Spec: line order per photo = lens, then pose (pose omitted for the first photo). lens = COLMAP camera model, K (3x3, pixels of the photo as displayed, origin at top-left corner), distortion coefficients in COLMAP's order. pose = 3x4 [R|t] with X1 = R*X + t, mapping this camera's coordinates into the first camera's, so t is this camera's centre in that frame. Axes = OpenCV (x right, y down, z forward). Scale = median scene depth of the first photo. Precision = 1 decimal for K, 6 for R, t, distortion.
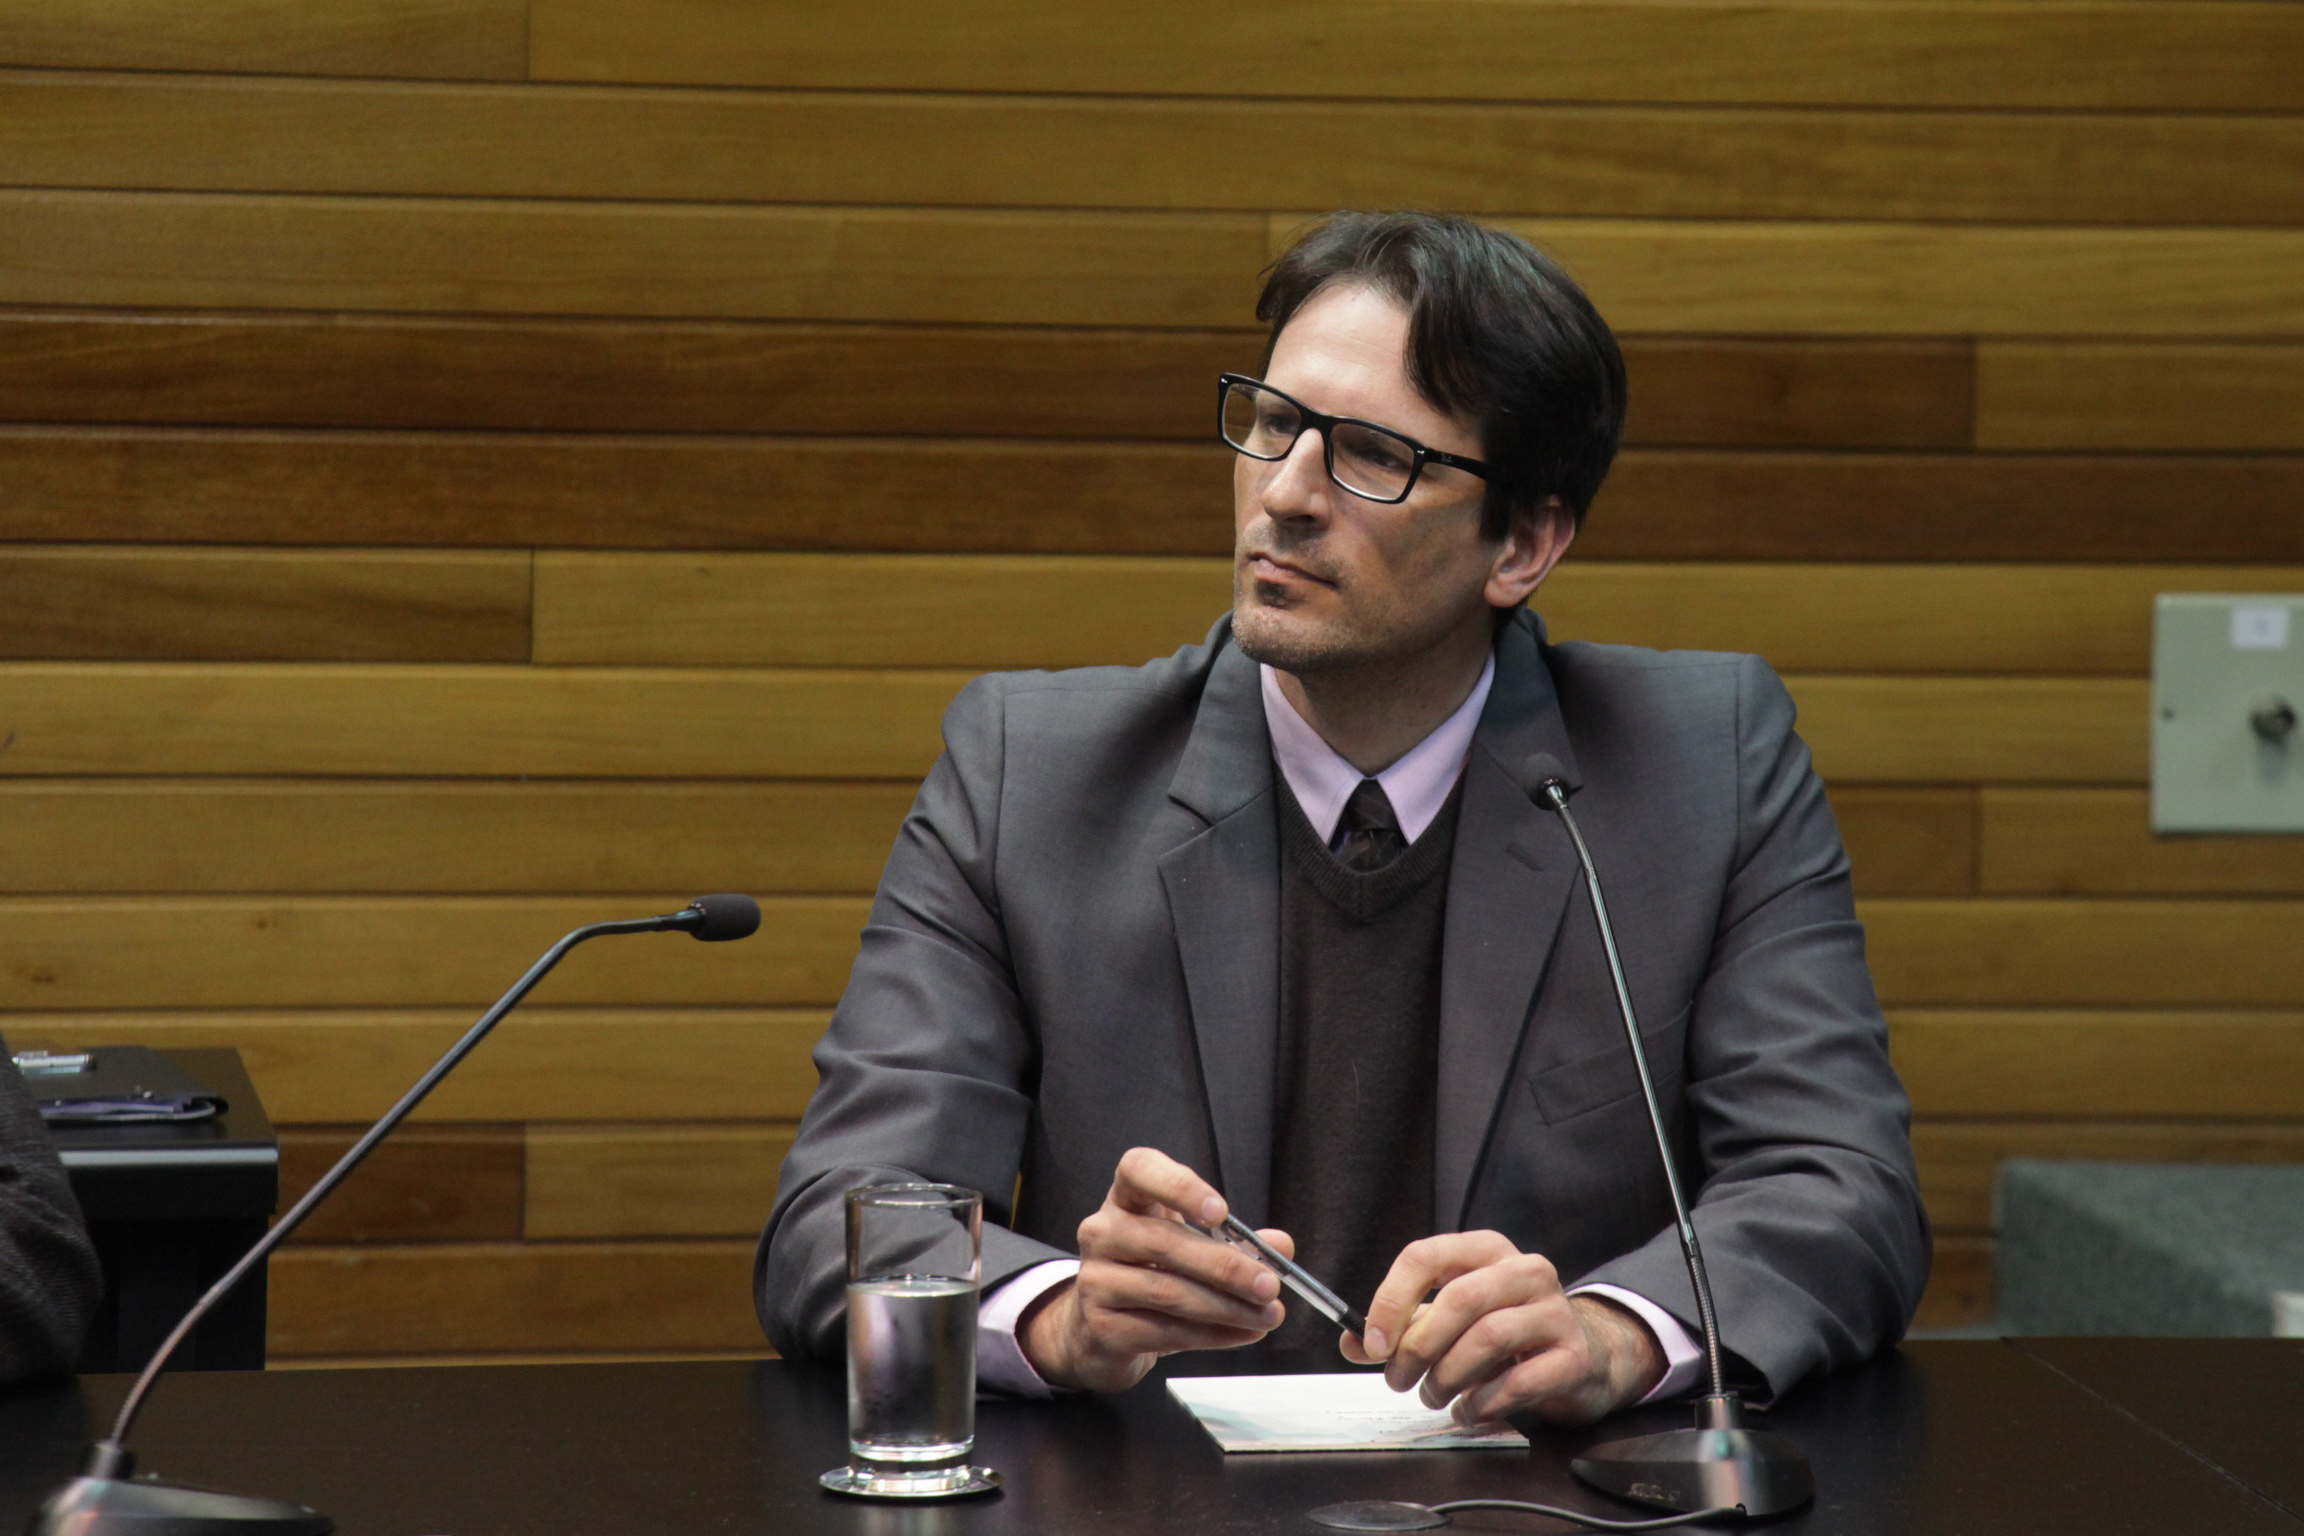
lens RADIAL K [[6956.5, 0, 1154.0], [0, 6956.5, 601.0], [0, 0, 1]] dist [0.613230, 0.047592]
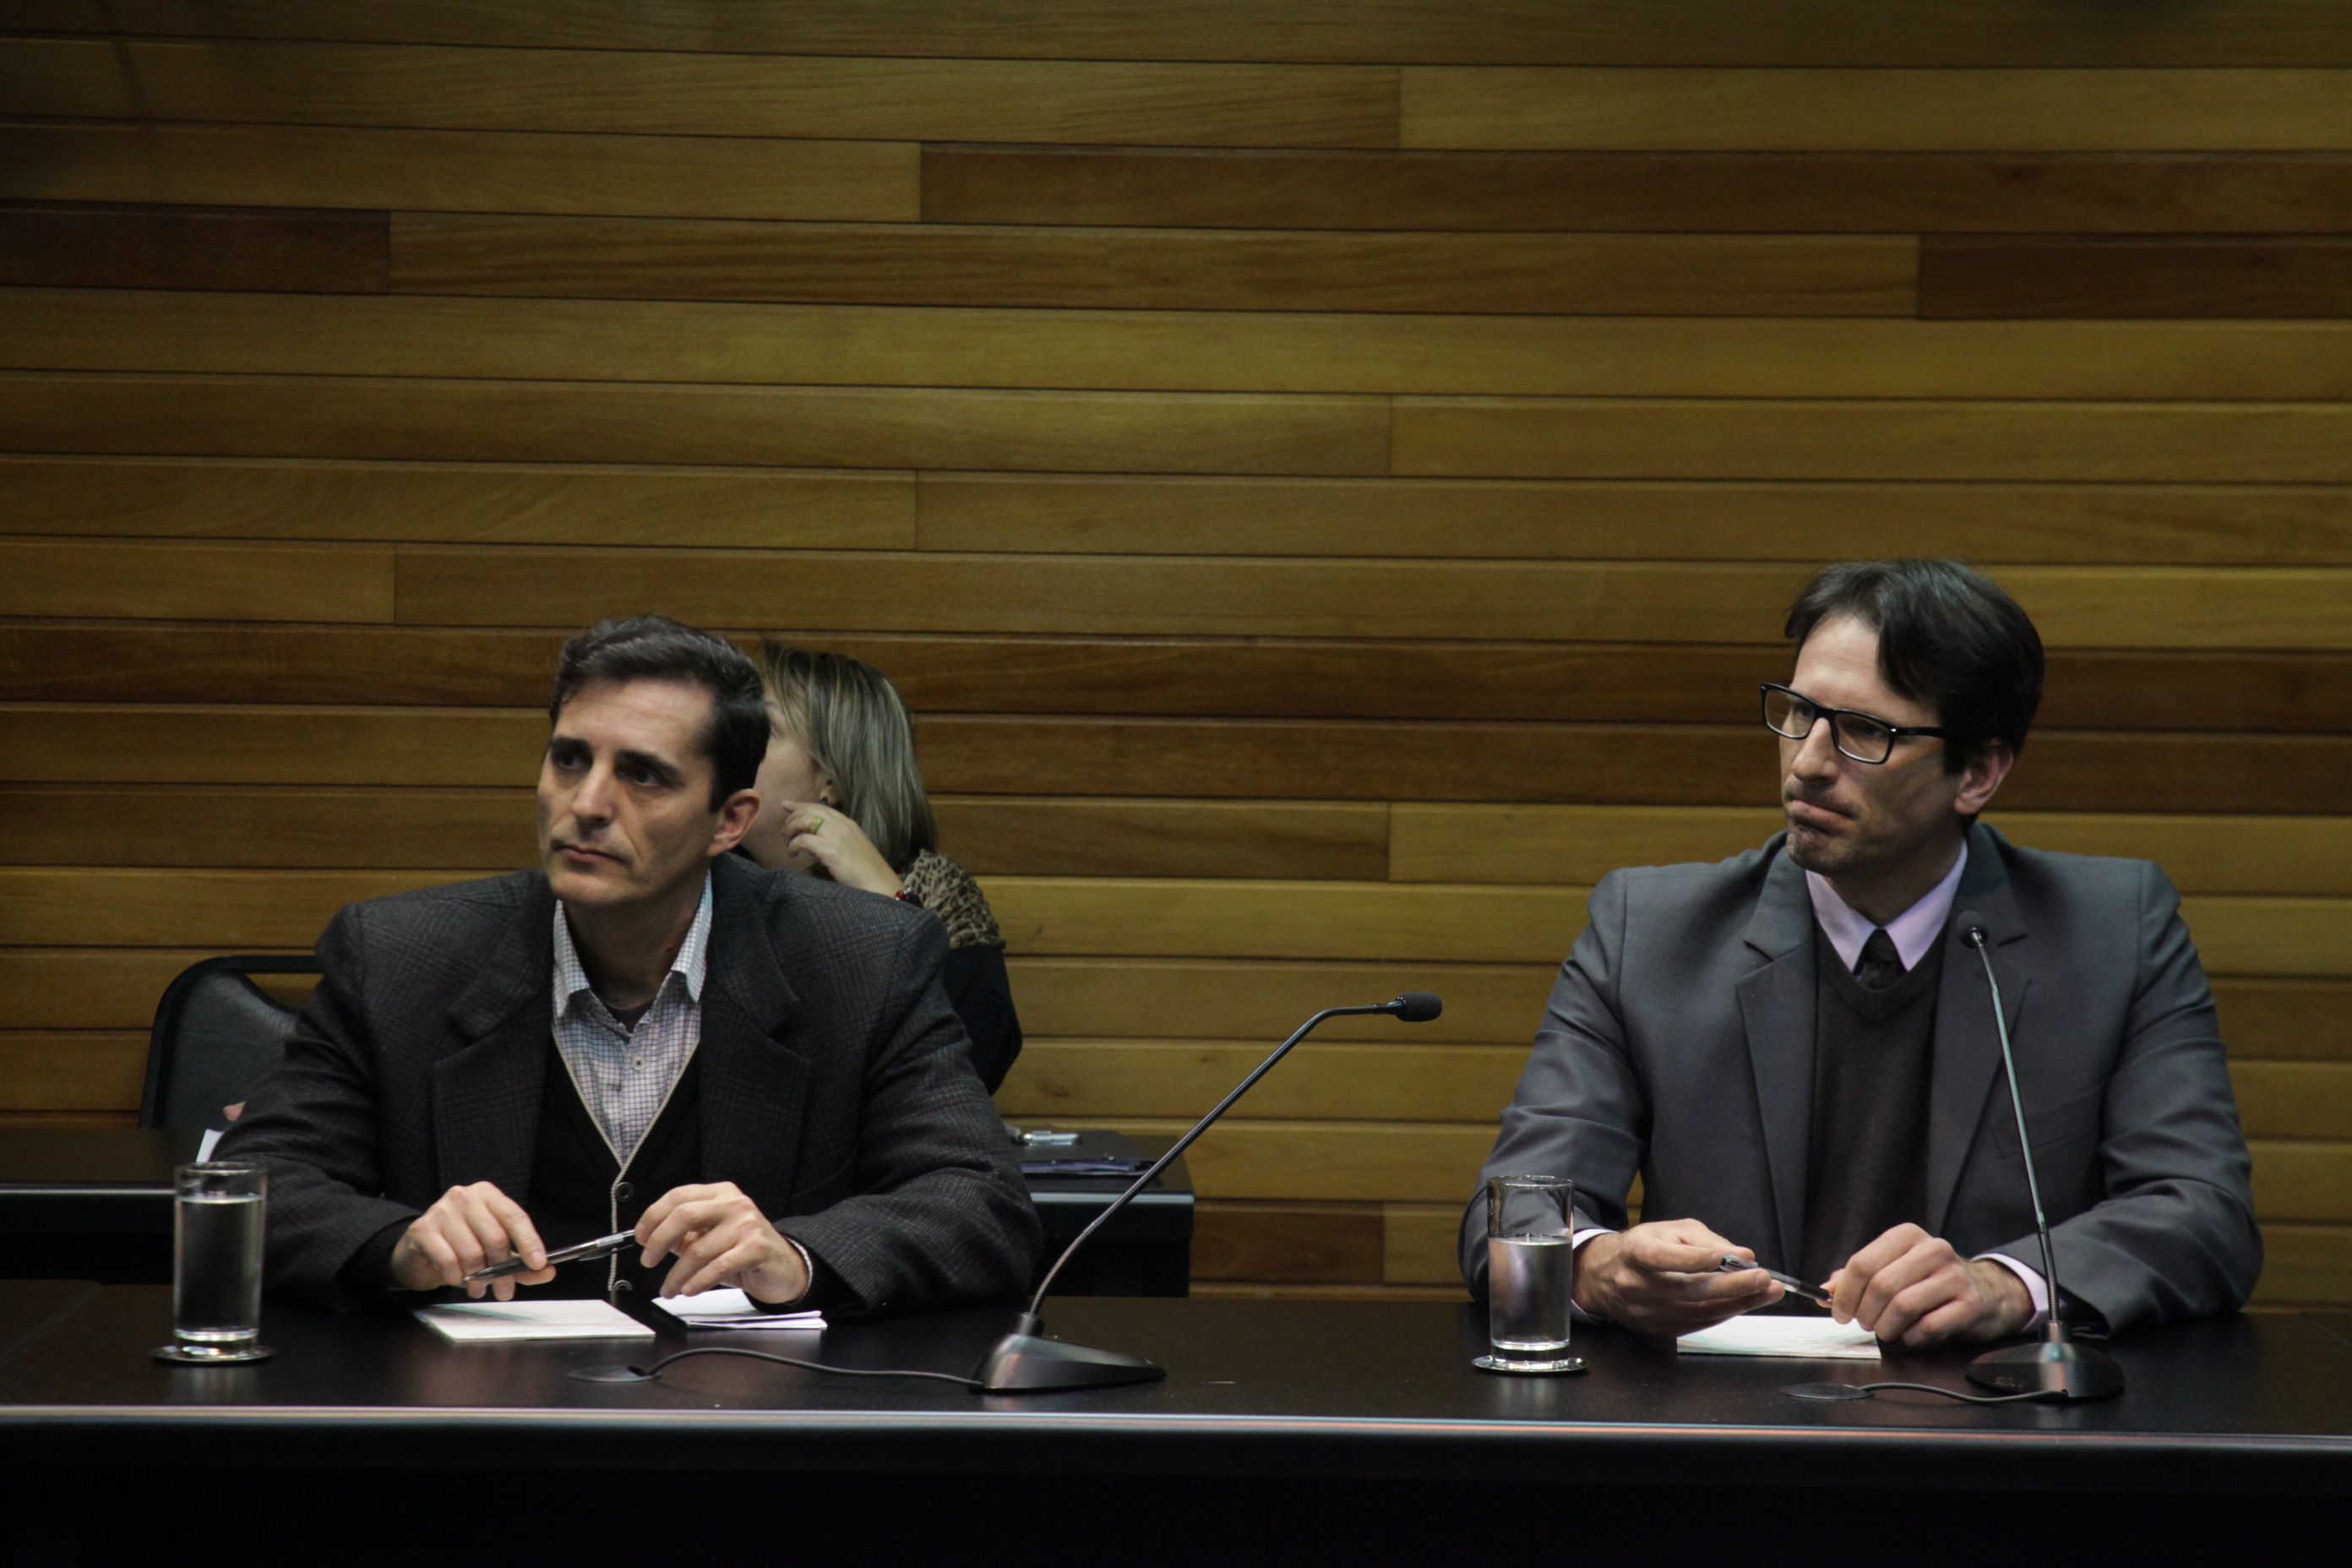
lens RADIAL K [[6502.9, 0, 1201.7], [0, 6502.9, 789.1], [0, 0, 1]] dist [0.842245, -0.024558]
pose [[0.985570, 0.003532, -0.169233, 0.099631], [-0.008079, 0.999624, -0.026190, 0.025520], [0.169077, 0.027179, 0.985228, -0.324135]]
